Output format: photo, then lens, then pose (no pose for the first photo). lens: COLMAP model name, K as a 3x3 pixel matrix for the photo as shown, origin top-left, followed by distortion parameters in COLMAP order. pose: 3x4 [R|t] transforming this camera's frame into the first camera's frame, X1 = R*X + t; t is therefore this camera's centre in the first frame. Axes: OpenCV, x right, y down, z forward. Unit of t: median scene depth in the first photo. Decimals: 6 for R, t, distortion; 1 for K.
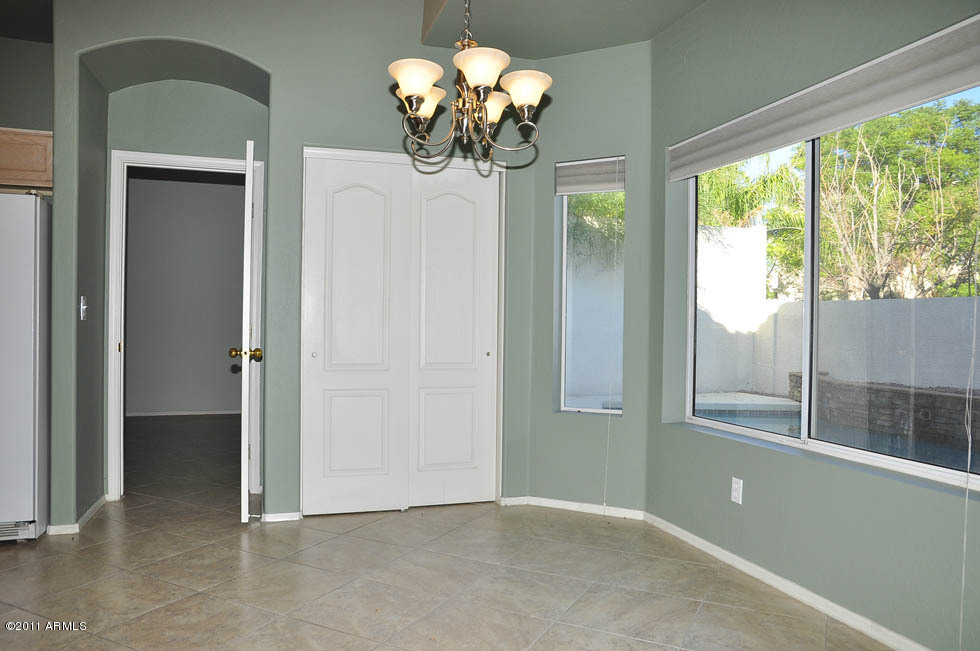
lens RADIAL K [[726.1, 0, 488.8], [0, 726.1, 276.7], [0, 0, 1]] dist [-0.092003, 0.002573]
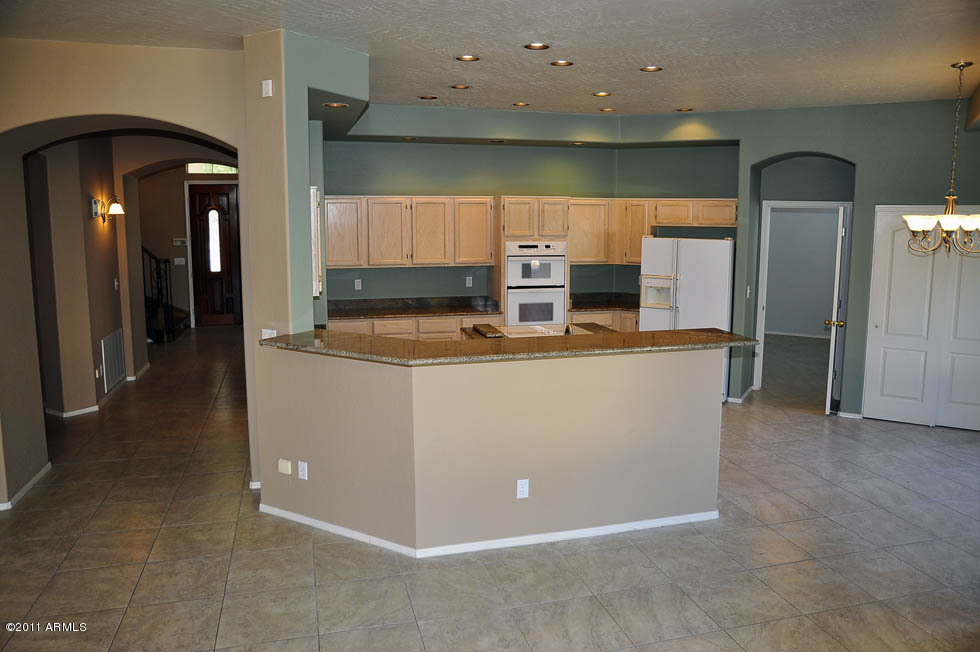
lens RADIAL K [[726.1, 0, 488.8], [0, 726.1, 277.2], [0, 0, 1]] dist [-0.092003, 0.002573]
pose [[0.694481, 0.083167, -0.714689, 0.316244], [0.016486, 0.991197, 0.131364, -0.248324], [0.719323, -0.103012, 0.686996, -0.817841]]
